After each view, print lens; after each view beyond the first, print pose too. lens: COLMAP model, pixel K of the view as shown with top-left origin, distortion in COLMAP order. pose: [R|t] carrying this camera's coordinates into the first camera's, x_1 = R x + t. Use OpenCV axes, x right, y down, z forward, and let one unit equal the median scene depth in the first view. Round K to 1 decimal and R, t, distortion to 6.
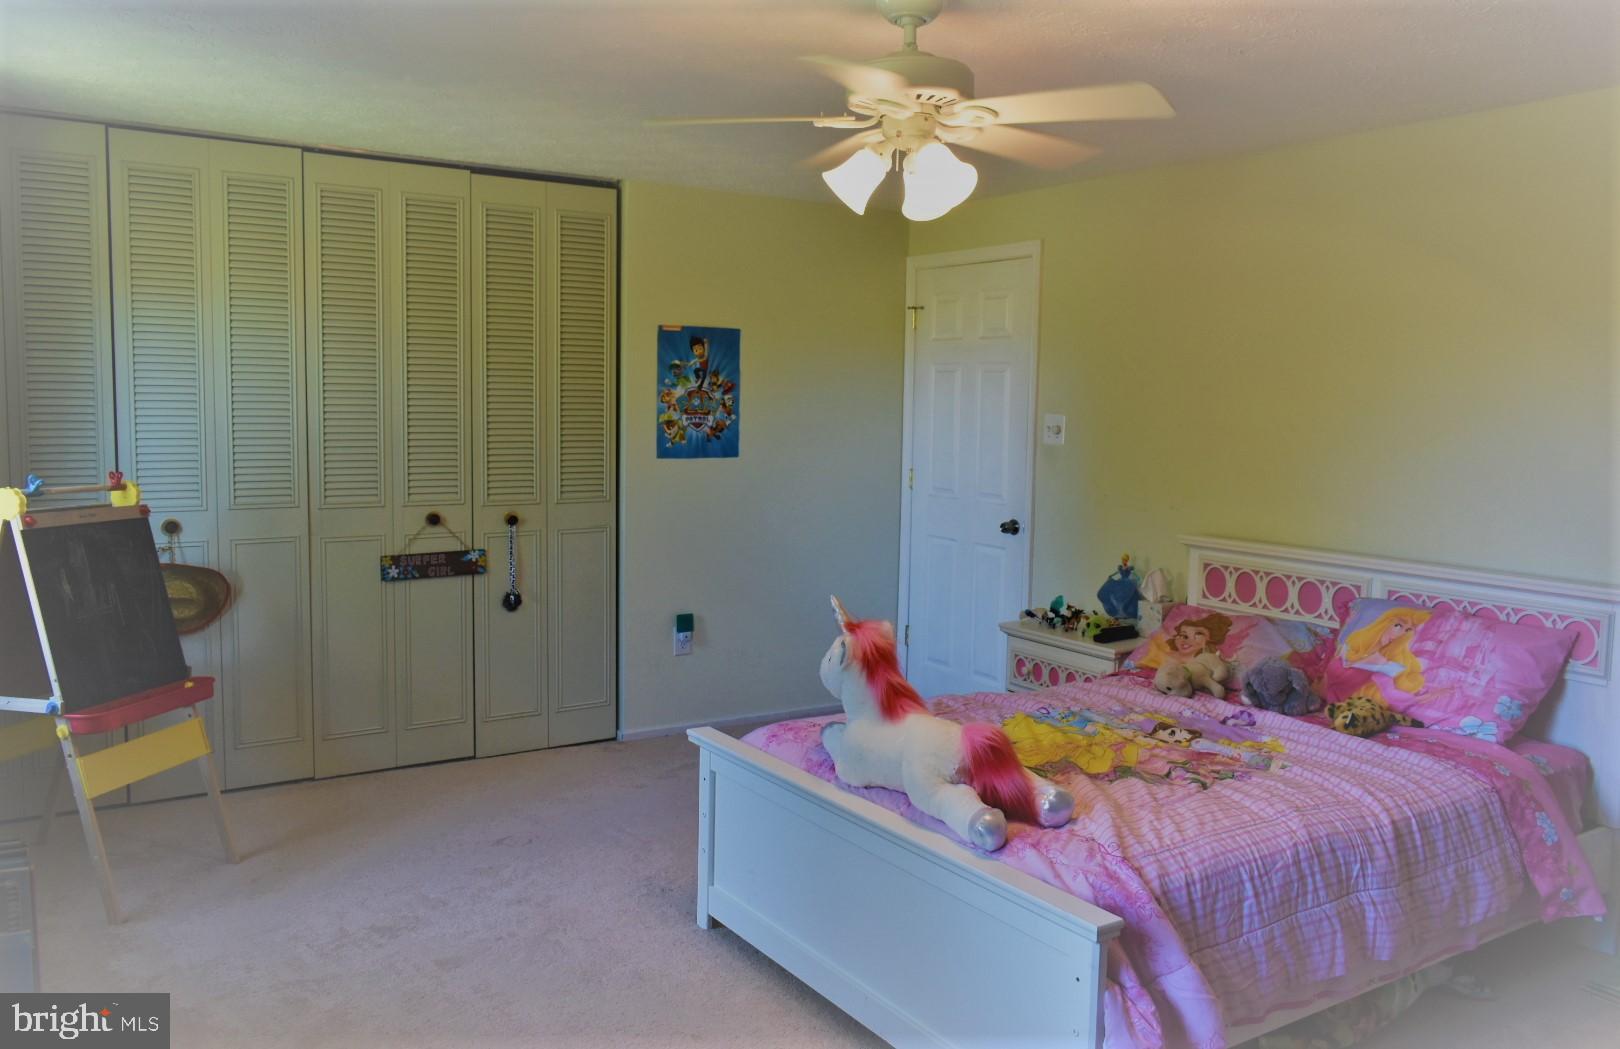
lens RADIAL K [[1283.6, 0, 808.9], [0, 1283.6, 526.5], [0, 0, 1]] dist [-0.002385, -0.000110]
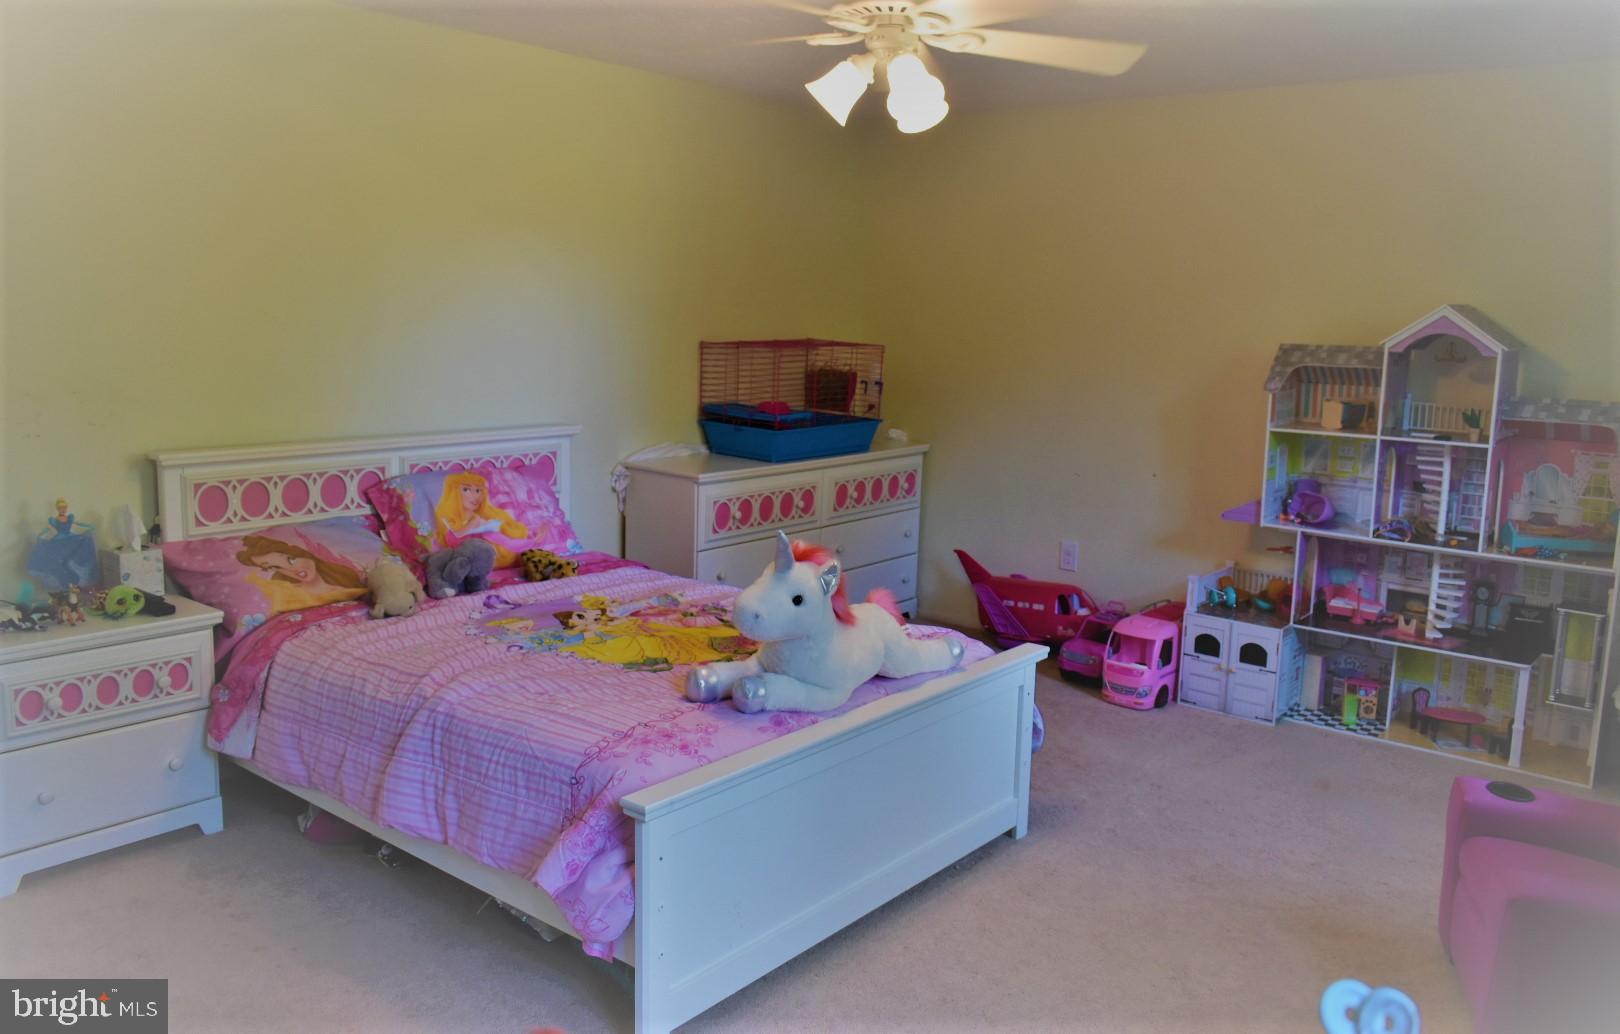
lens RADIAL K [[1283.6, 0, 809.2], [0, 1283.6, 511.5], [0, 0, 1]] dist [-0.002385, -0.000110]
pose [[-0.300456, -0.180554, 0.936550, -0.624902], [0.061920, 0.976156, 0.208054, -0.108723], [-0.951784, 0.120502, -0.282112, 0.941796]]
